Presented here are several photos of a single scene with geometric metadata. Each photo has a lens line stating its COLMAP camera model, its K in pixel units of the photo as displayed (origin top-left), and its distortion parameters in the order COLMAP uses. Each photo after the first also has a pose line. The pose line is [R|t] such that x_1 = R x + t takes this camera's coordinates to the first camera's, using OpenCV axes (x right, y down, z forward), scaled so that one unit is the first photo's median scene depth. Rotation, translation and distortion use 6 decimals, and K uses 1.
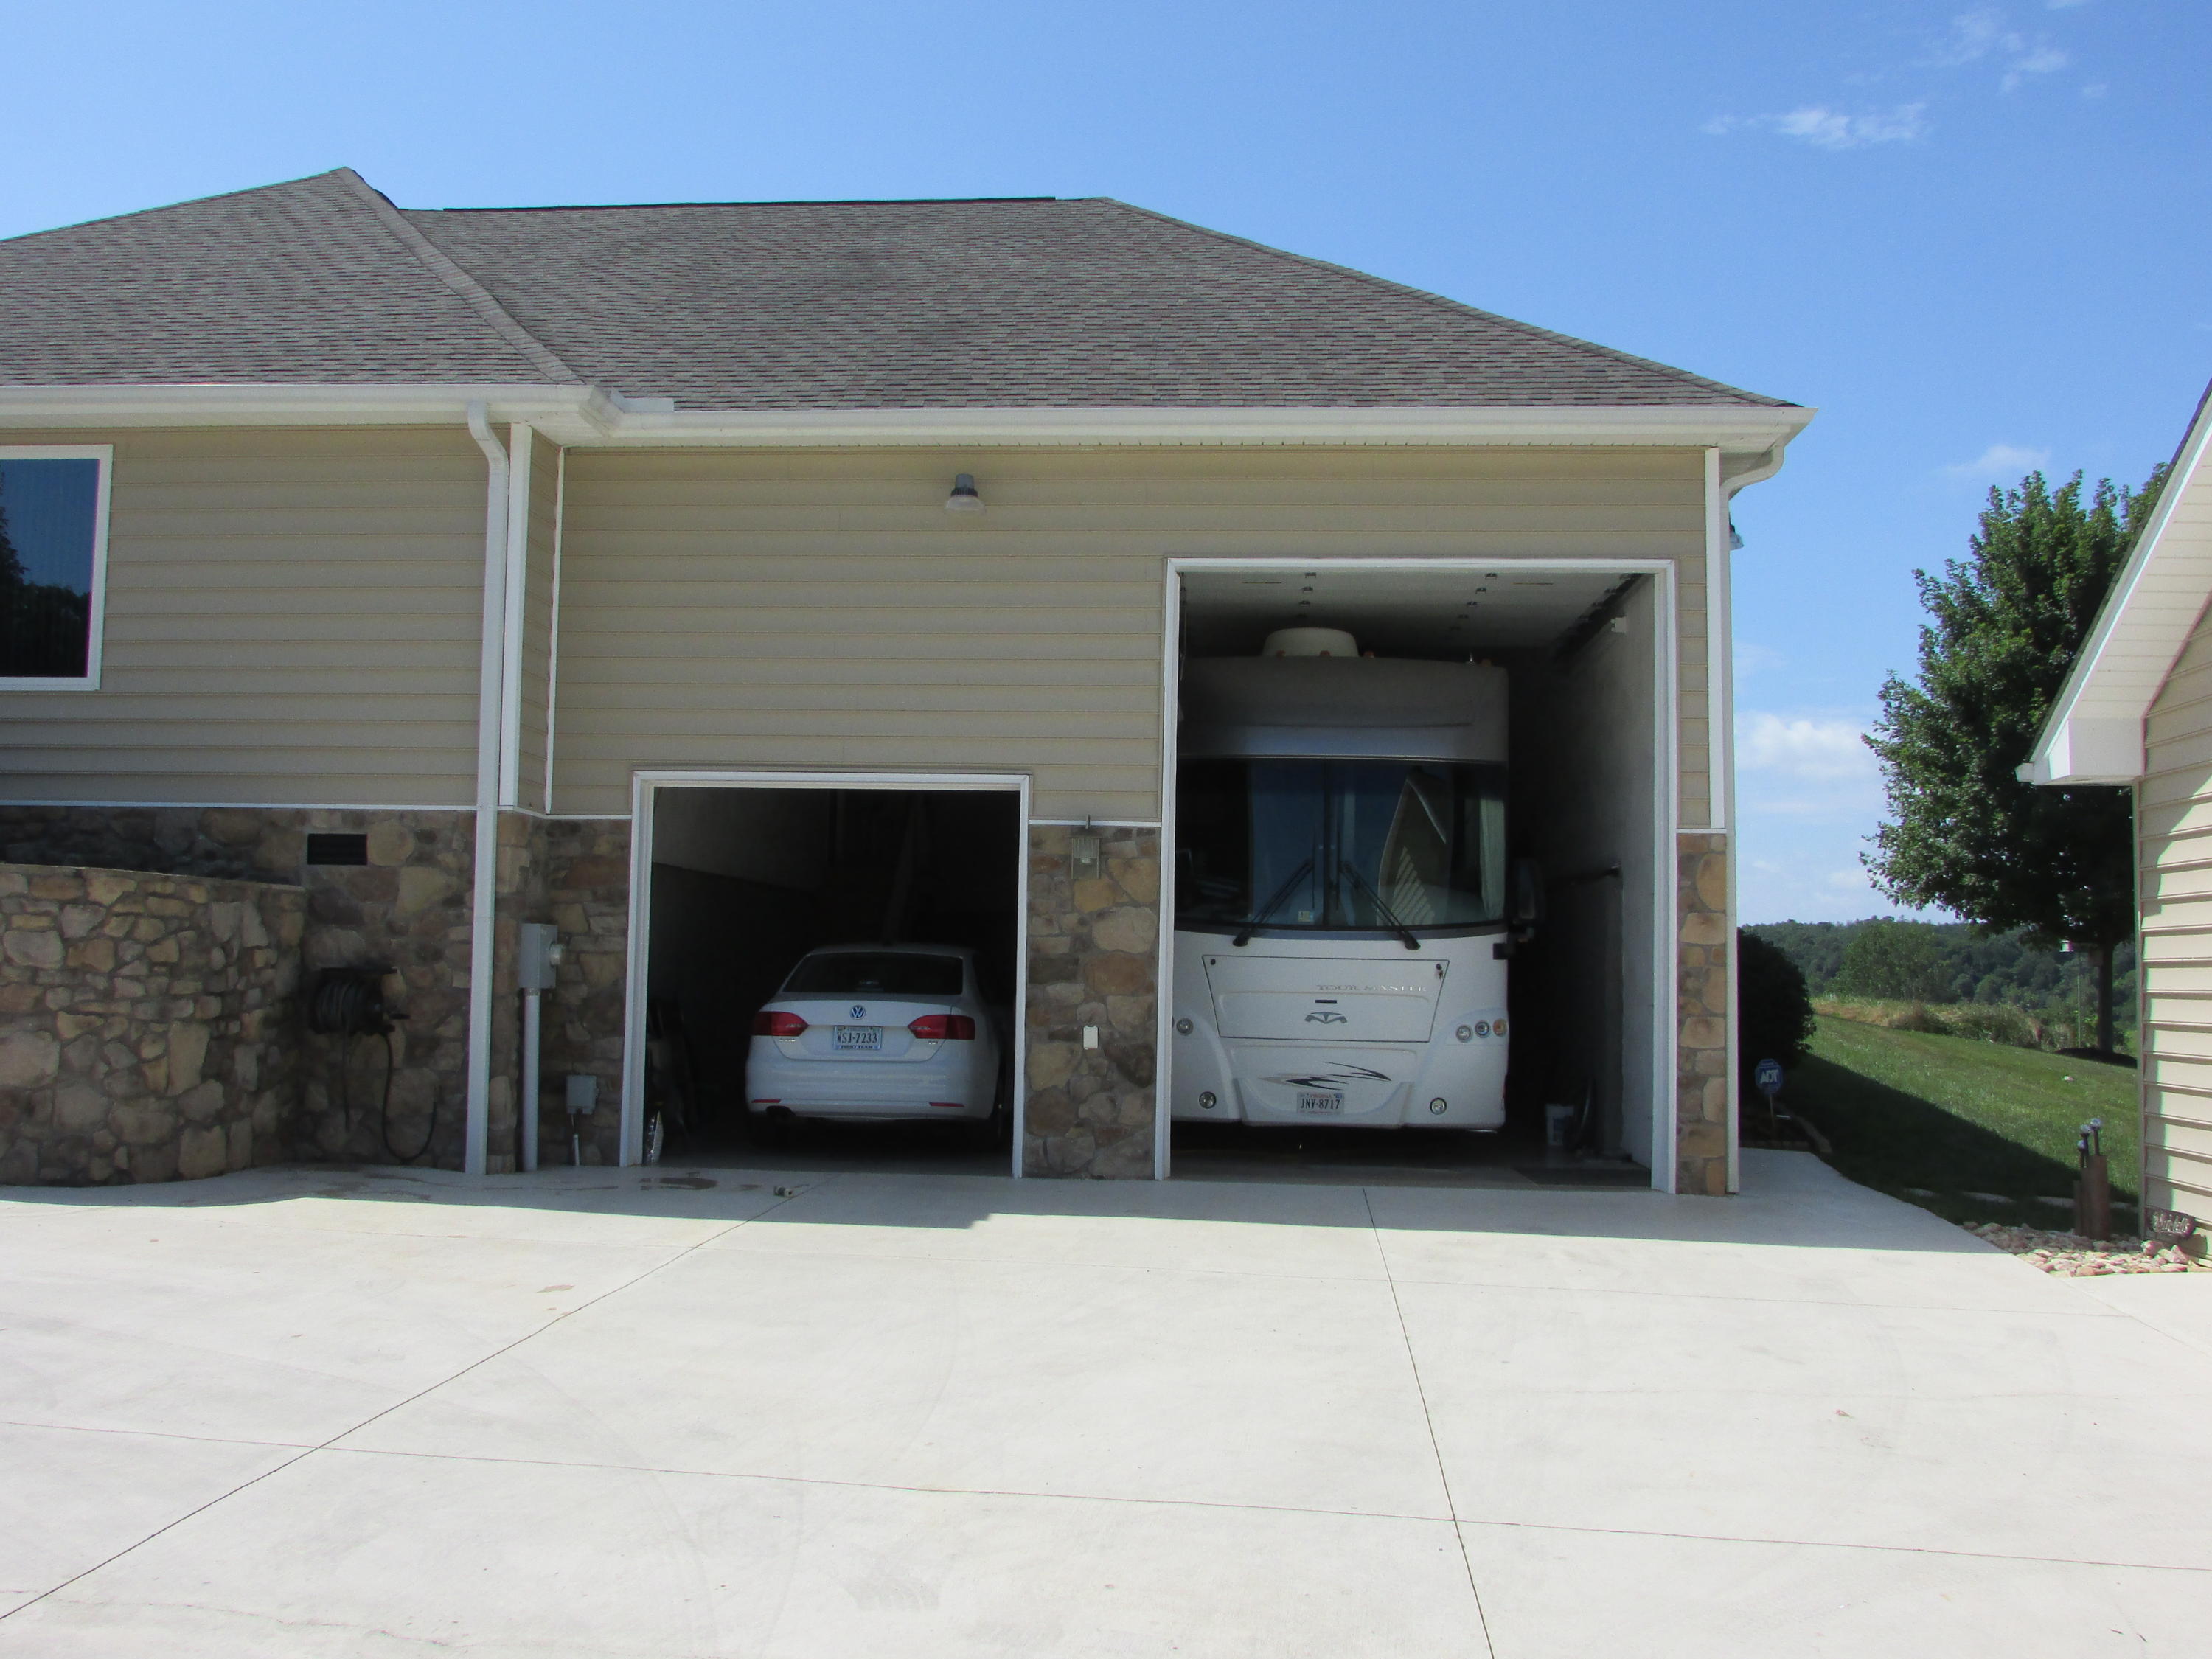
lens RADIAL K [[2029.8, 0, 1115.6], [0, 2029.8, 829.4], [0, 0, 1]] dist [-0.039293, 0.000000]
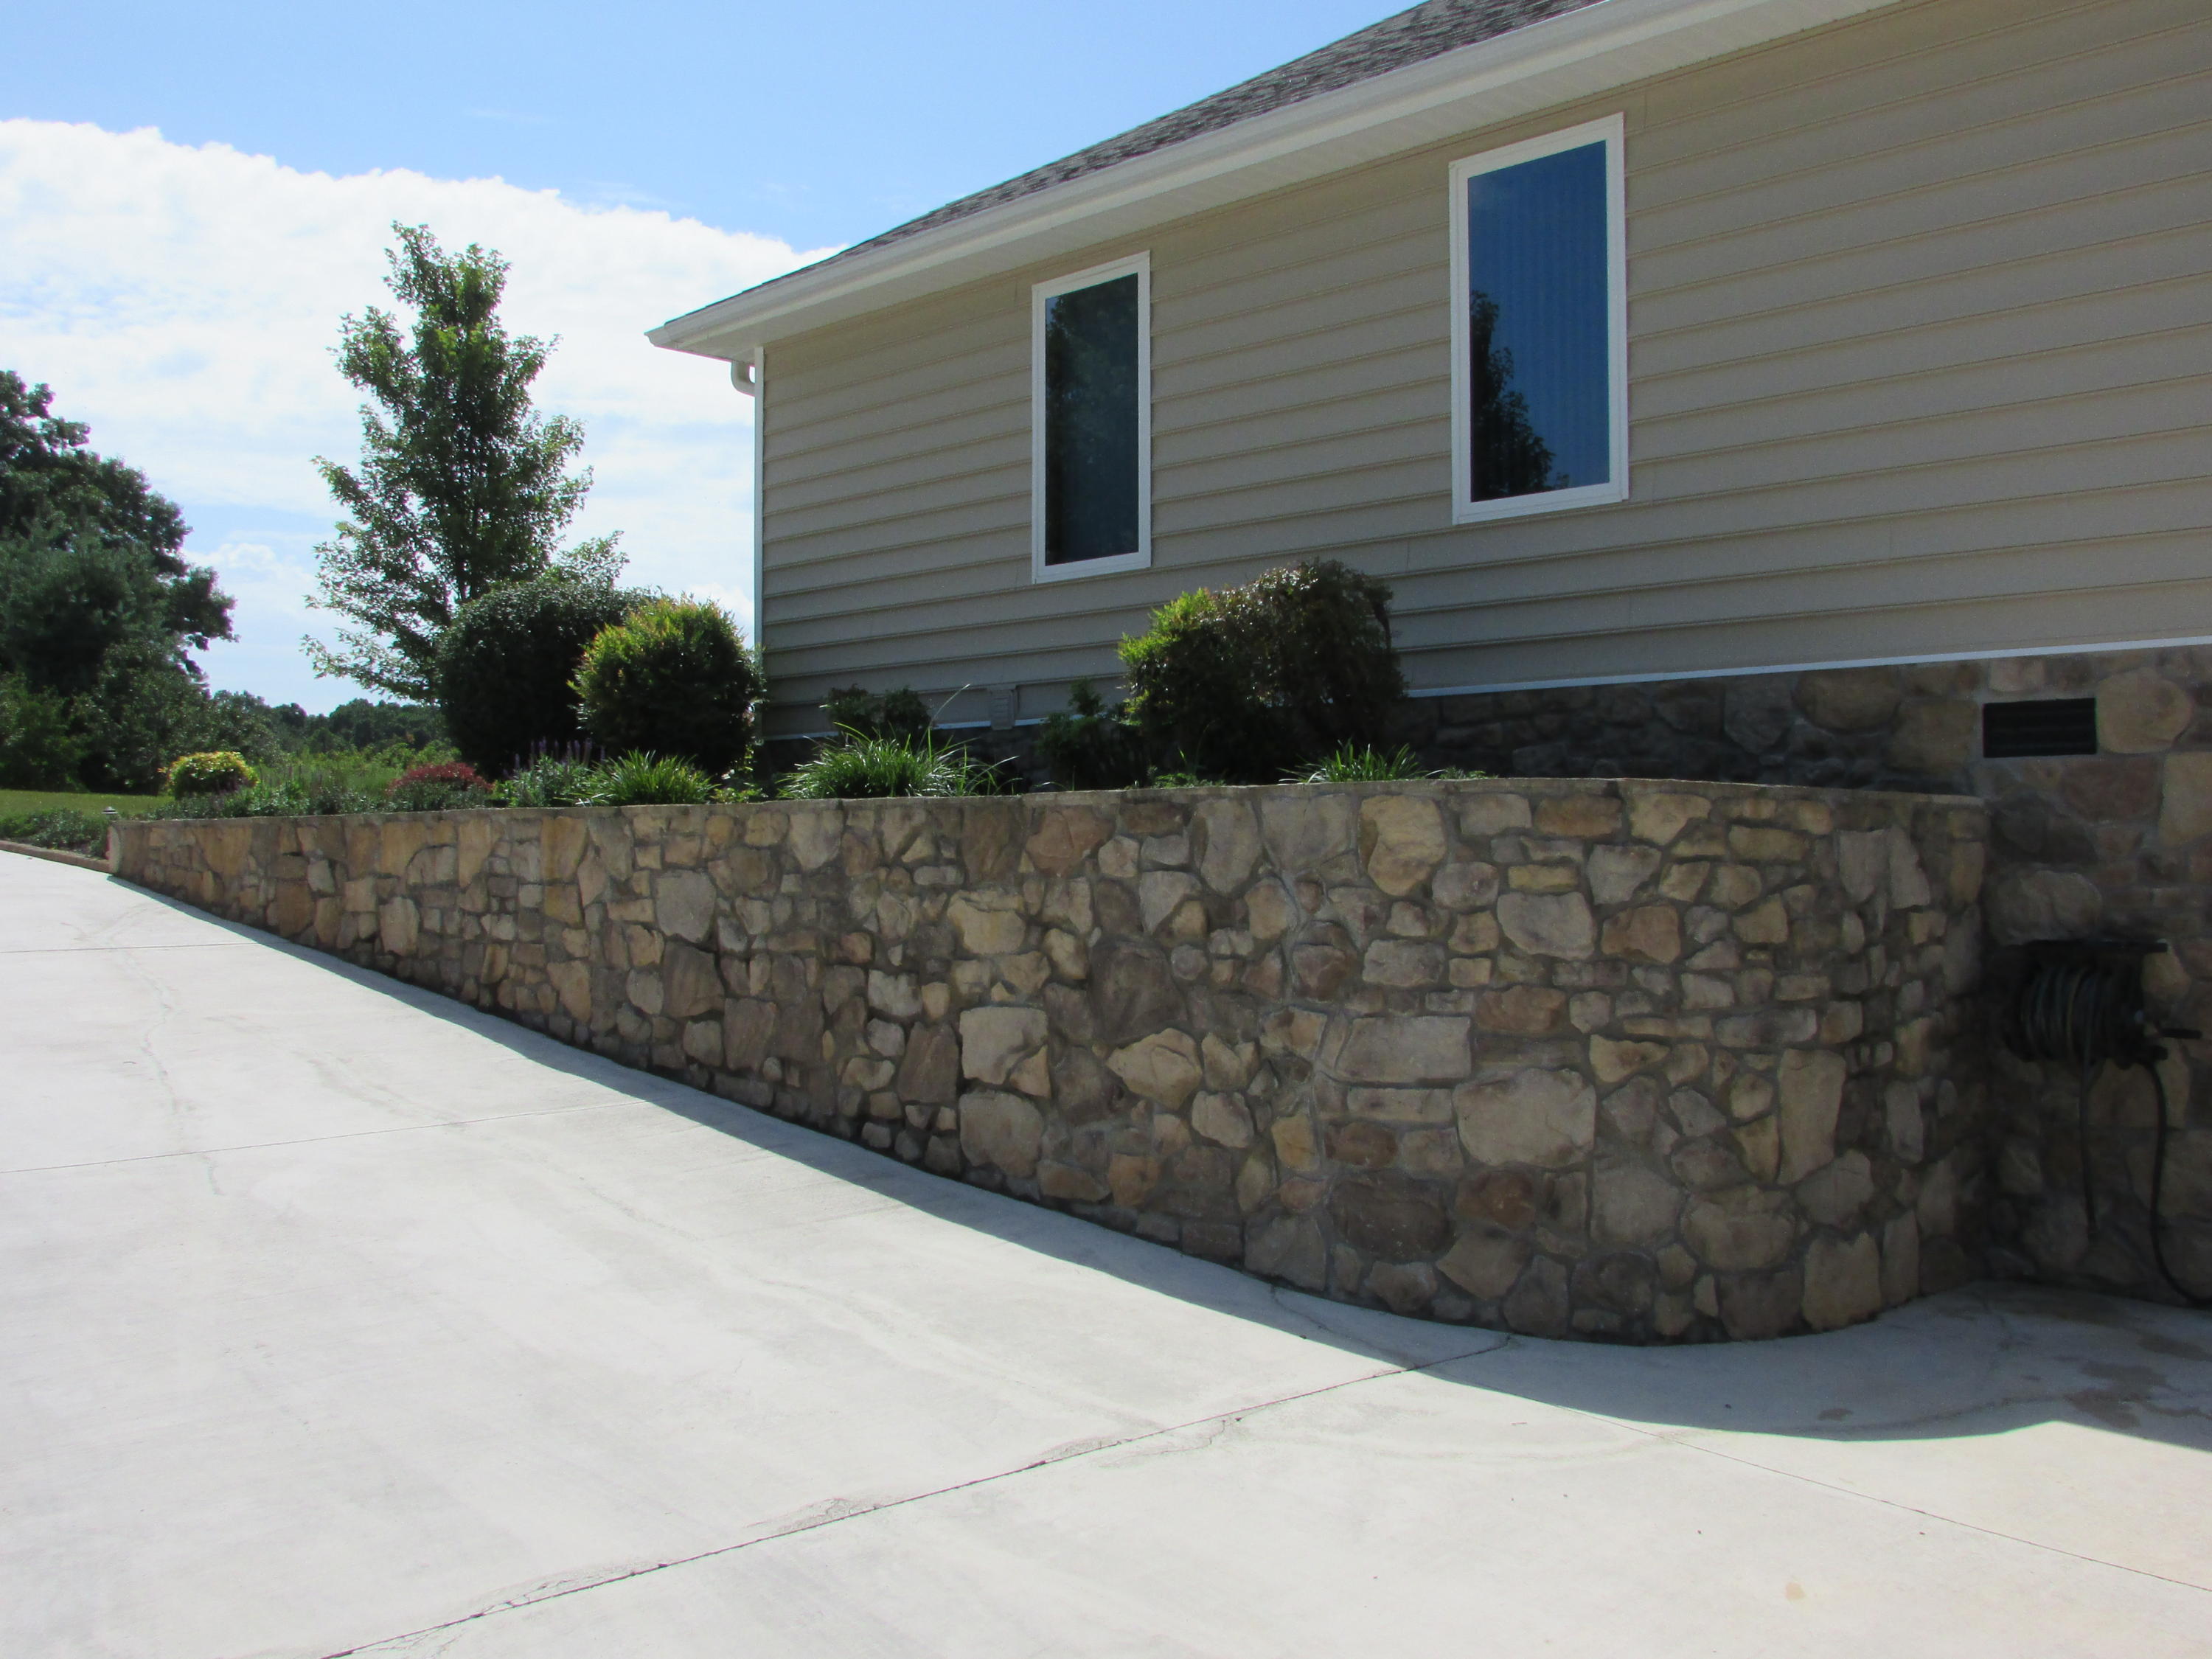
lens RADIAL K [[2029.8, 0, 1127.7], [0, 2029.8, 828.8], [0, 0, 1]] dist [-0.039293, 0.000000]
pose [[0.754741, -0.024536, -0.655564, -0.218921], [0.056070, 0.998056, 0.027198, 0.008666], [0.653623, -0.057285, 0.754649, 0.427057]]
